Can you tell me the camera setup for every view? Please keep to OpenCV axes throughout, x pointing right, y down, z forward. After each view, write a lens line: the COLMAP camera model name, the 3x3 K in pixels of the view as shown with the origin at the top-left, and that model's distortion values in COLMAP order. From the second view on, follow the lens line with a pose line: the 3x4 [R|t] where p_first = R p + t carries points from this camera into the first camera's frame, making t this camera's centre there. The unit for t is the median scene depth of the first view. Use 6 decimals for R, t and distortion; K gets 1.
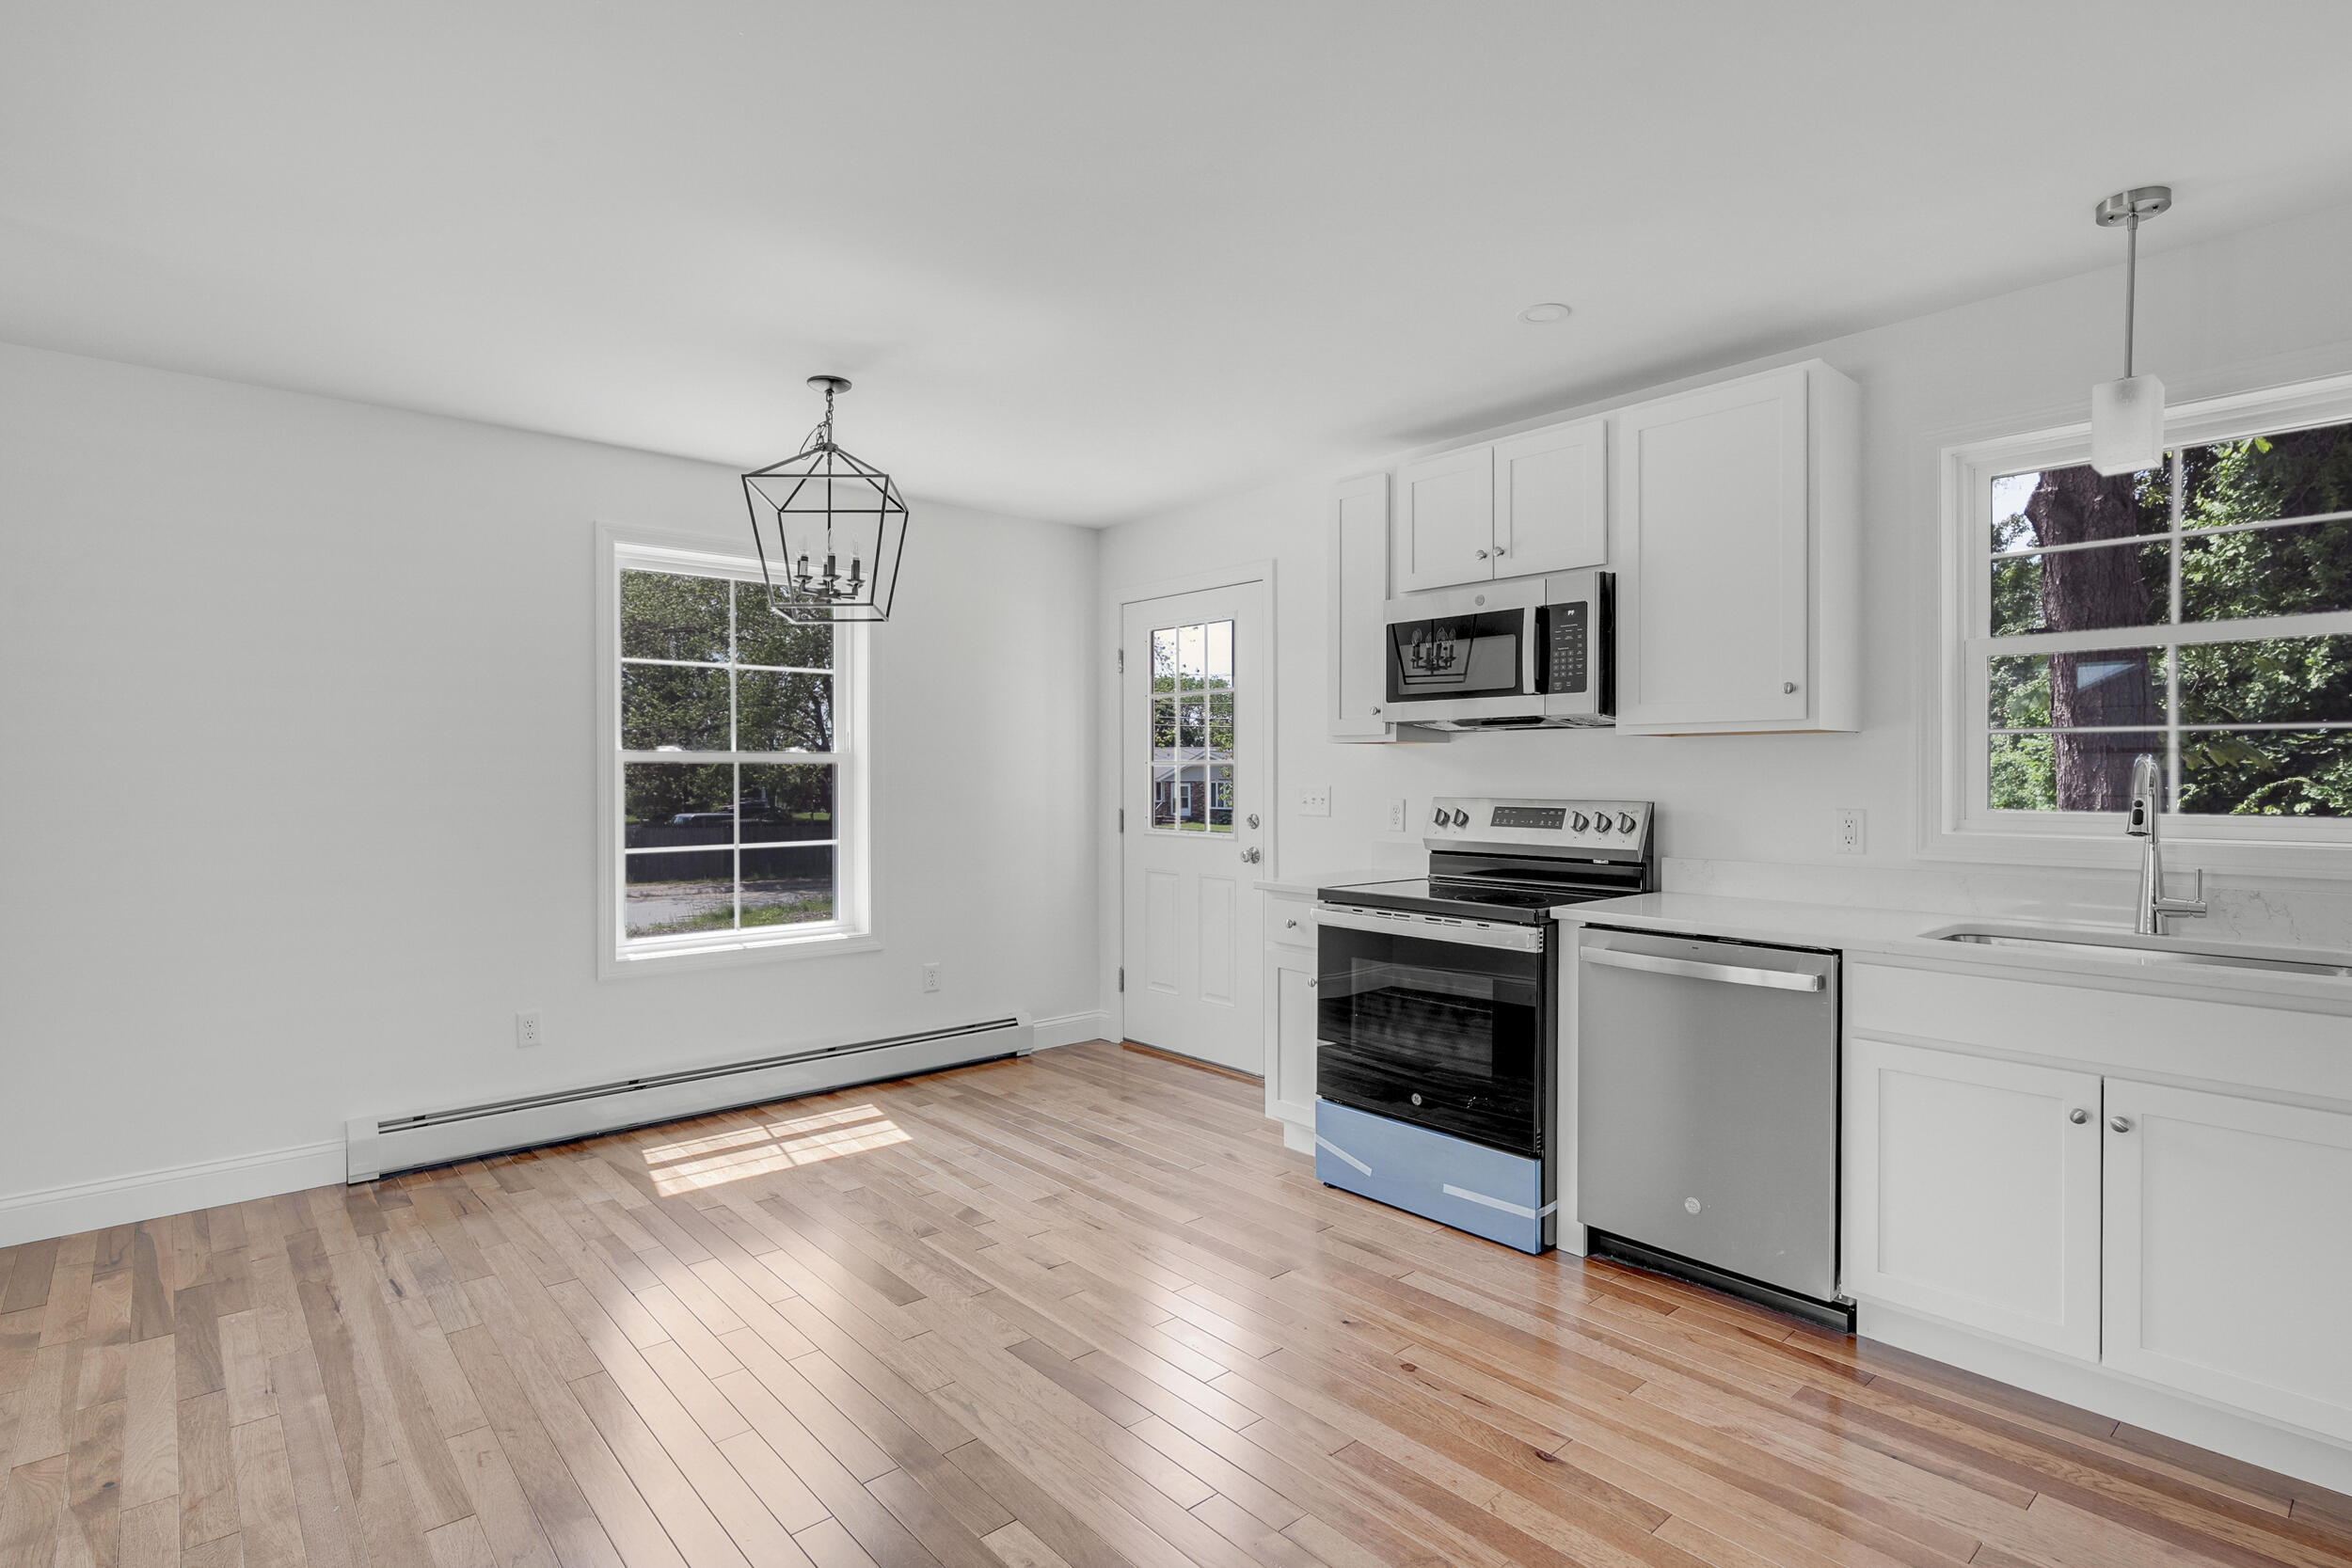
lens RADIAL K [[1171.4, 0, 1166.2], [0, 1171.4, 784.6], [0, 0, 1]] dist [-0.006278, 0.001212]
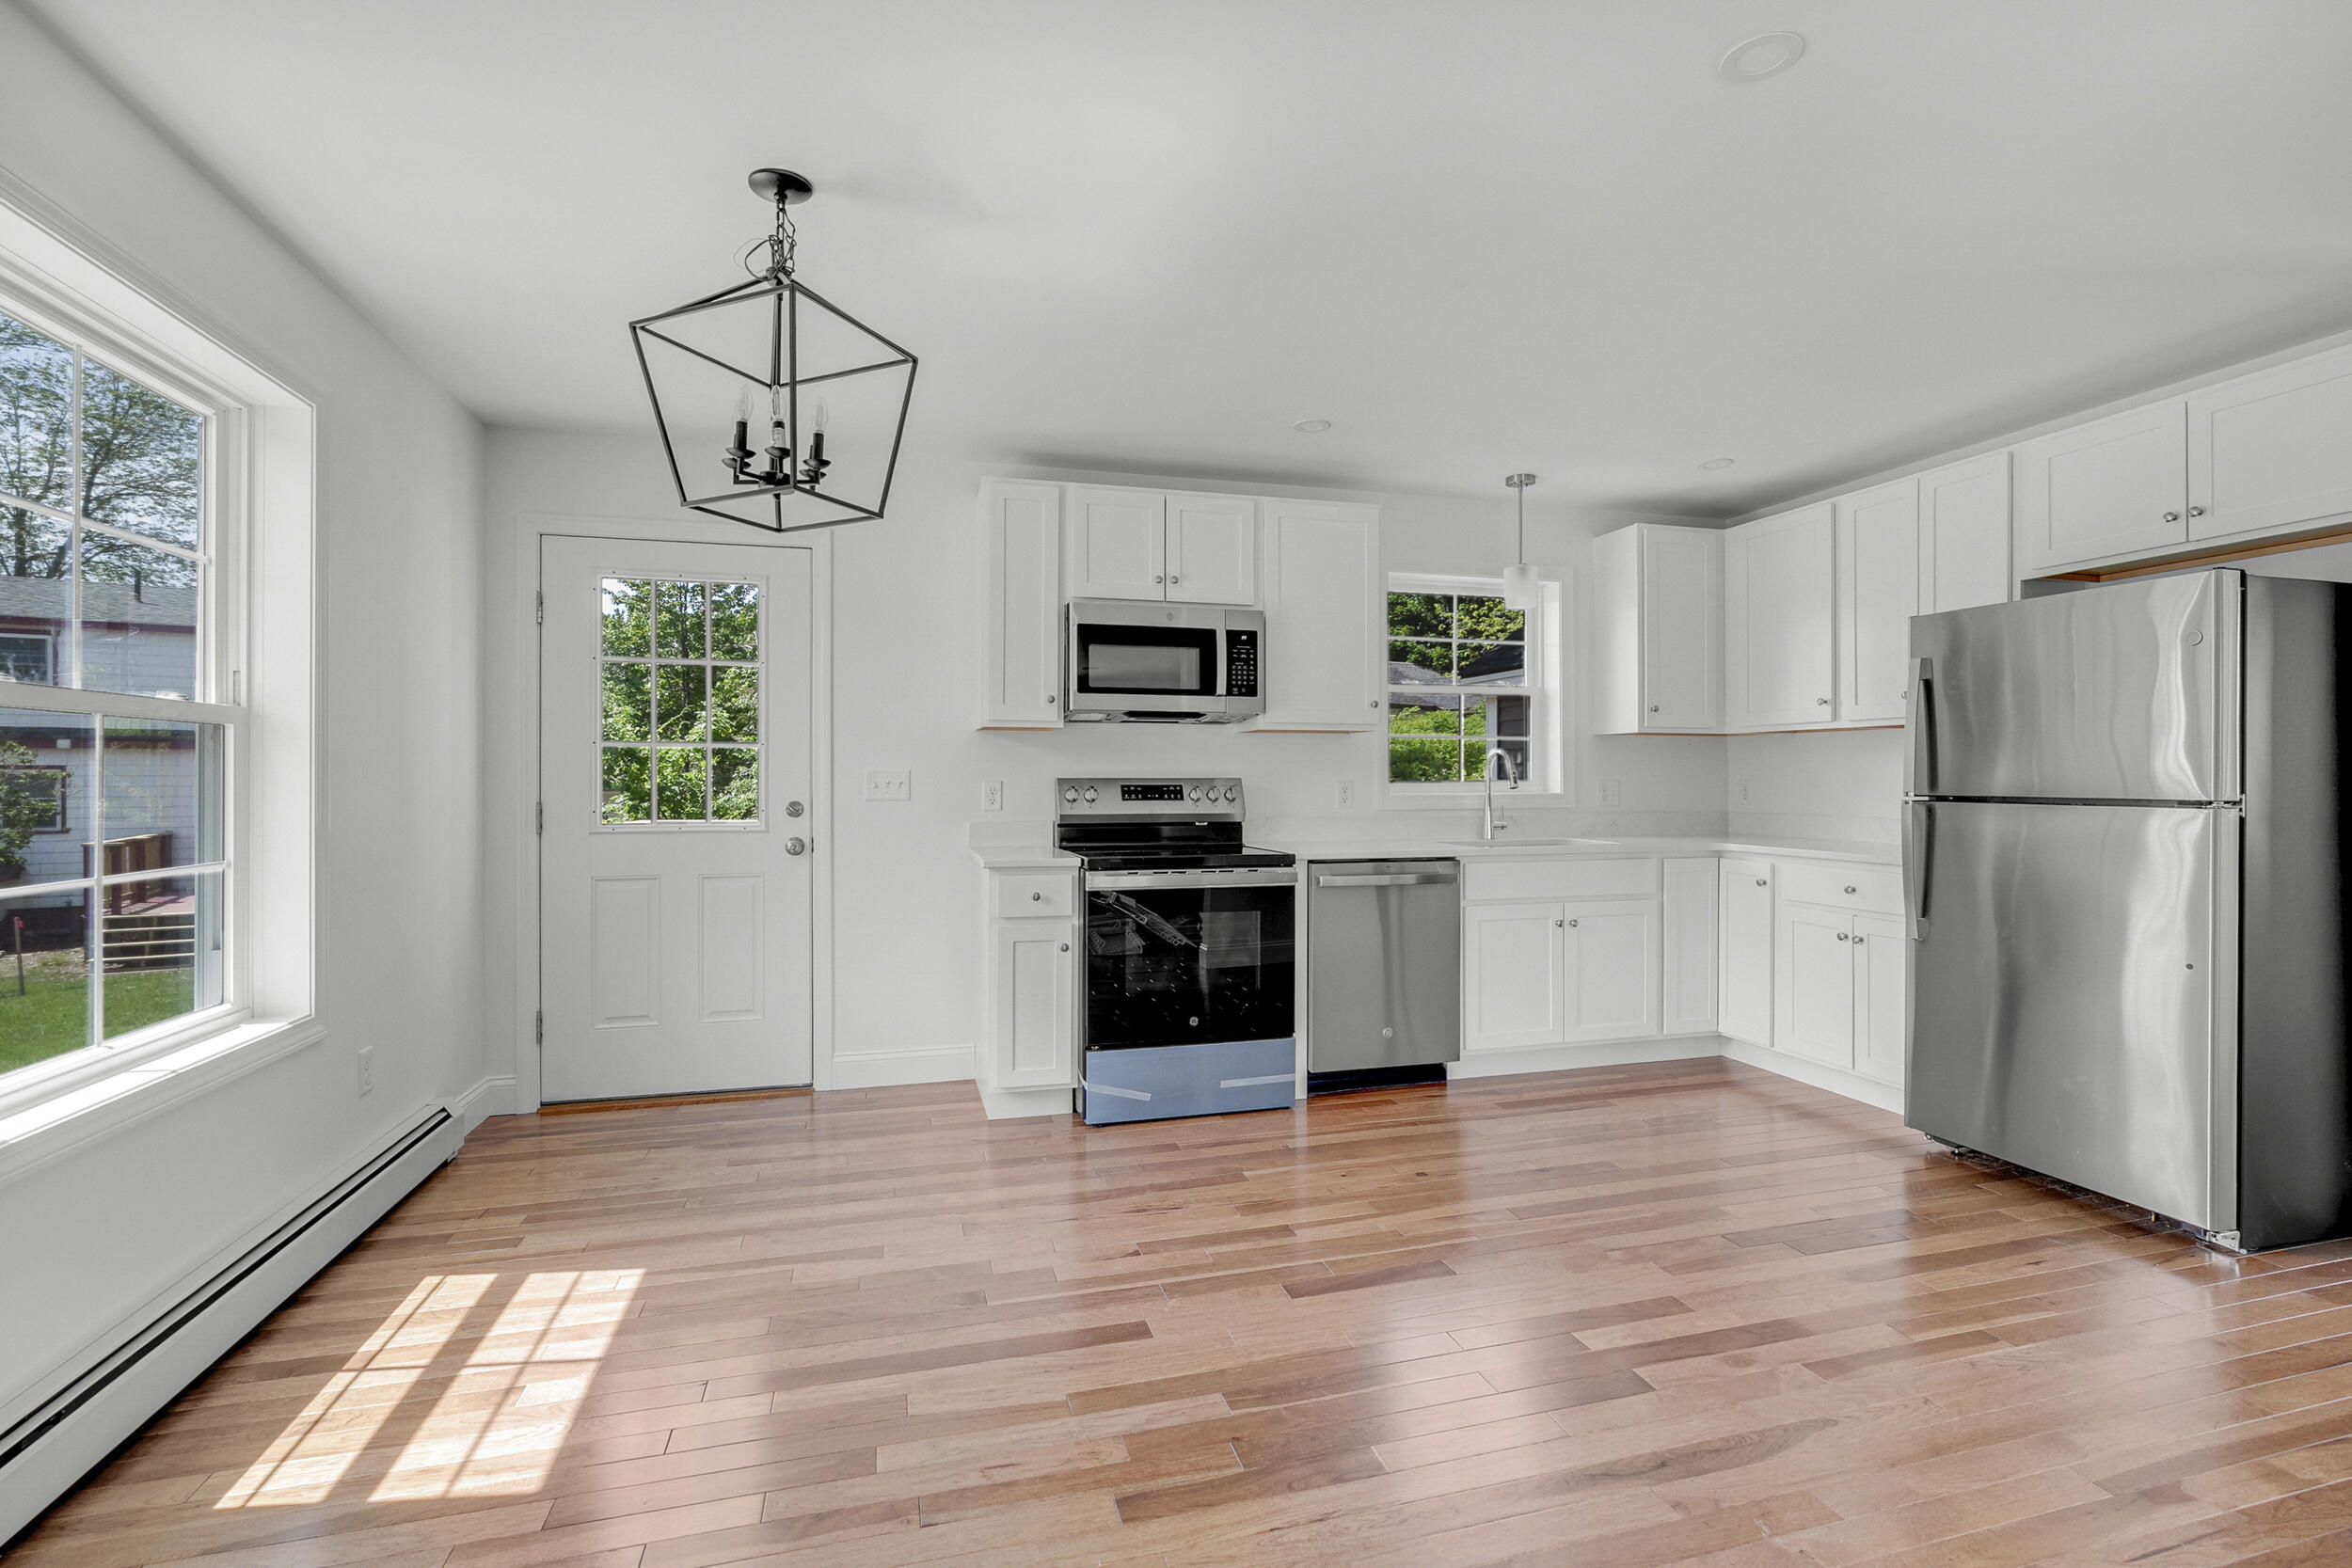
lens RADIAL K [[1067.1, 0, 1181.4], [0, 1067.1, 784.4], [0, 0, 1]] dist [-0.012202, 0.002102]
pose [[0.424726, -0.003297, 0.905316, -0.727875], [0.010877, 0.999940, -0.001461, 0.021748], [-0.905257, 0.010468, 0.424736, 0.489502]]
